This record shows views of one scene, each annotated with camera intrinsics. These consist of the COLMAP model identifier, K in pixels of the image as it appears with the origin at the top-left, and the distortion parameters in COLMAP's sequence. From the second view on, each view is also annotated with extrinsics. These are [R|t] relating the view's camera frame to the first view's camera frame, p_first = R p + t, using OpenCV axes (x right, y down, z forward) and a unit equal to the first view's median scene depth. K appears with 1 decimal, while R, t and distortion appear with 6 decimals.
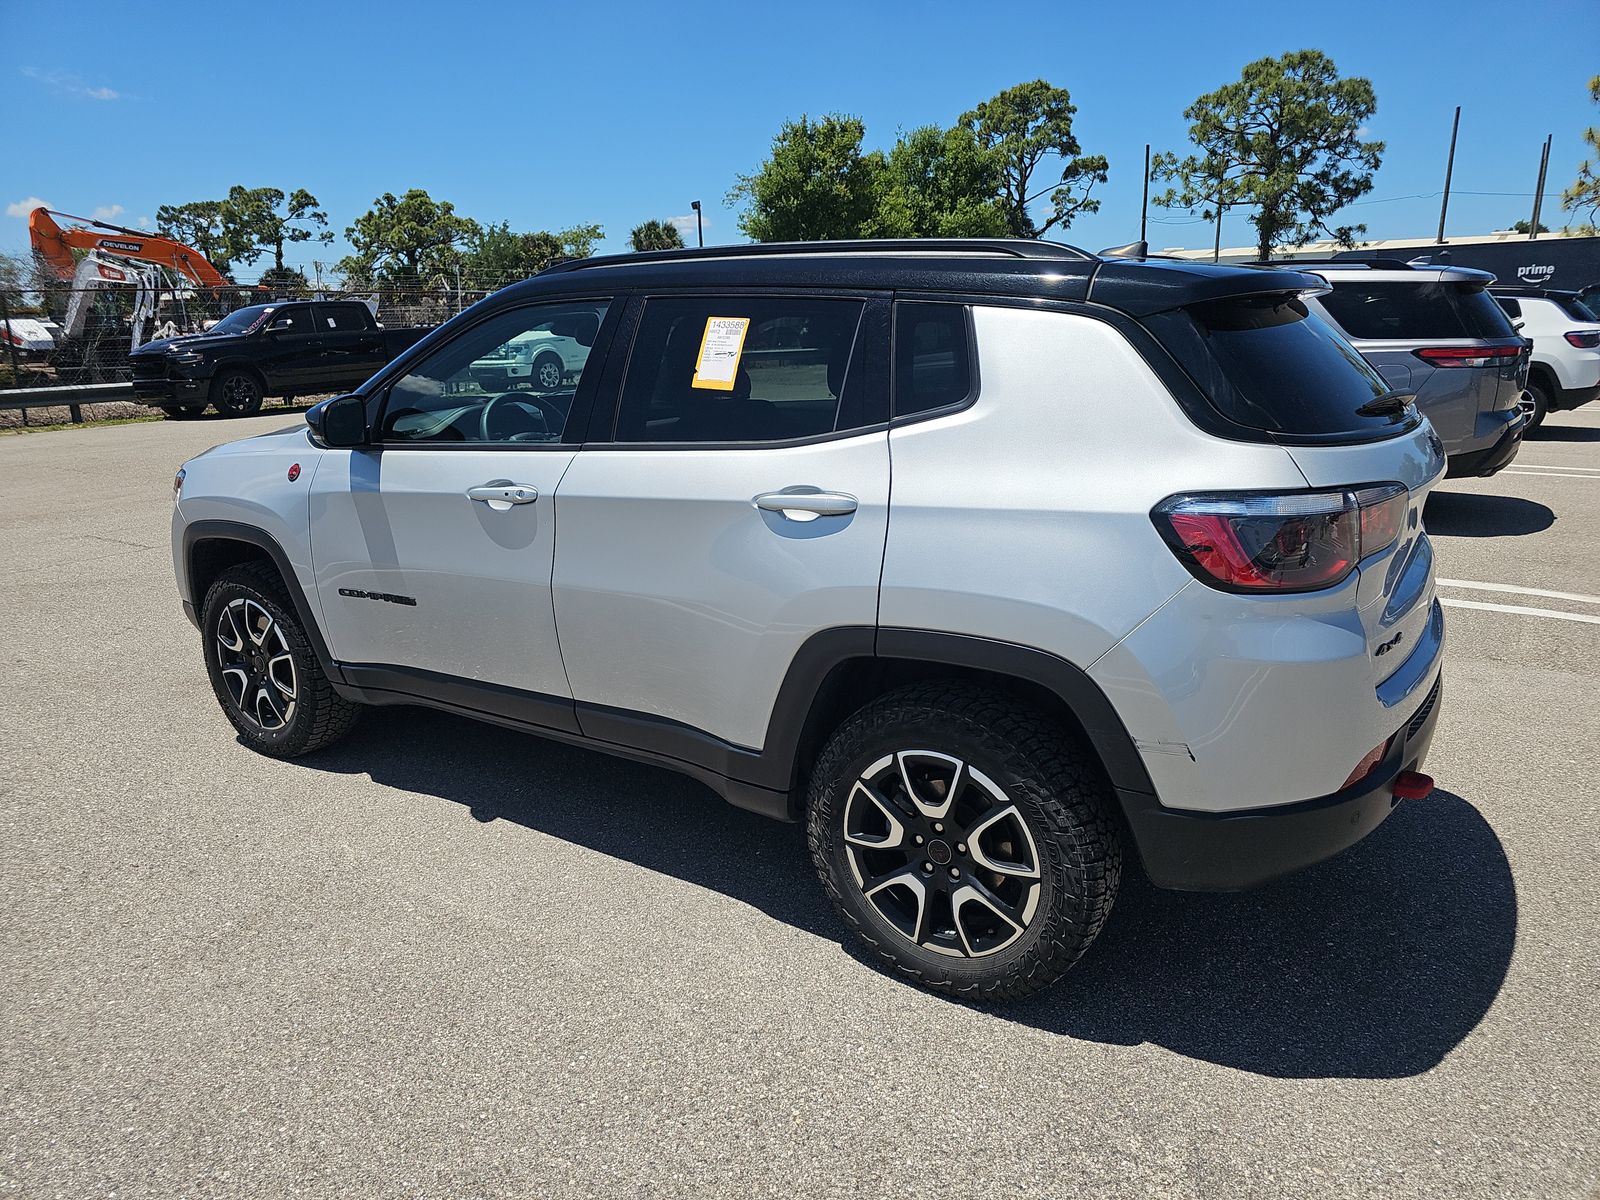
lens RADIAL K [[1082.5, 0, 785.6], [0, 1082.5, 594.7], [0, 0, 1]] dist [0.015761, -0.016916]
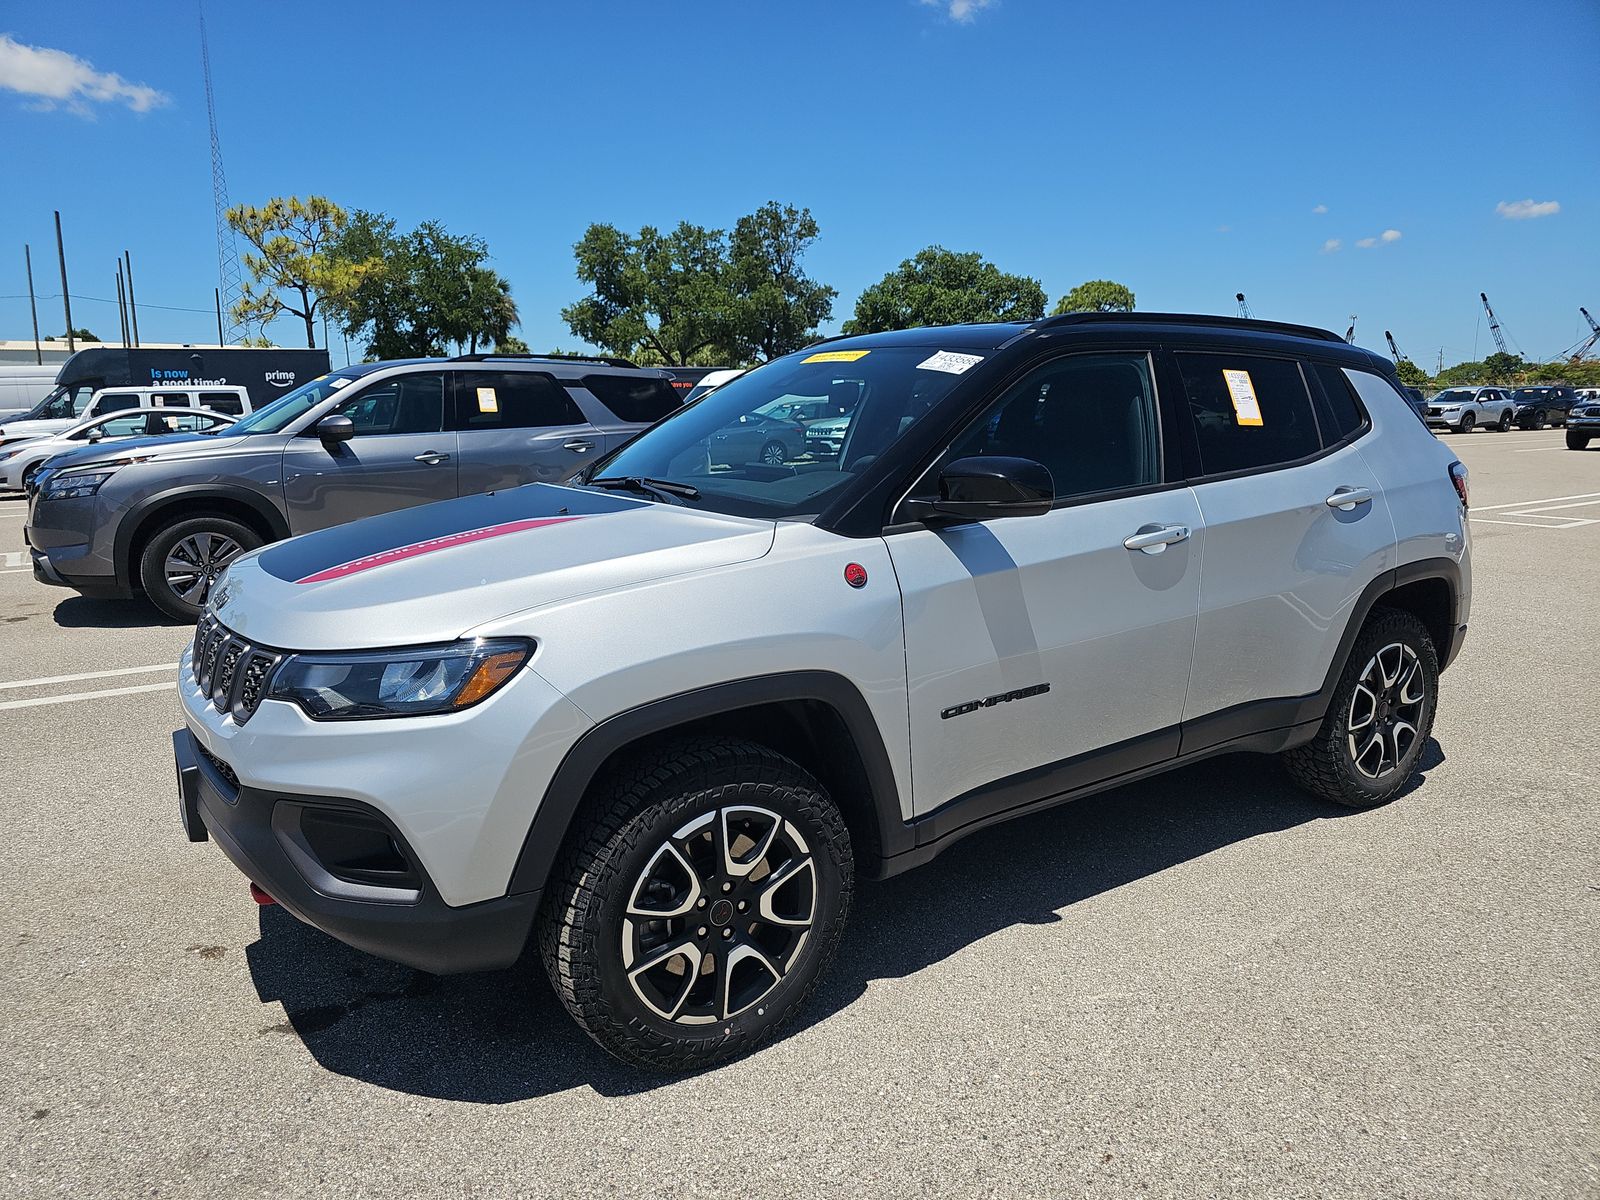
lens RADIAL K [[1082.5, 0, 805.0], [0, 1082.5, 598.0], [0, 0, 1]] dist [0.015761, -0.016916]
pose [[0.385793, -0.152988, 0.909812, -0.229334], [0.235299, 0.969859, 0.063310, -0.031204], [-0.892075, 0.189653, 0.410163, 0.155502]]
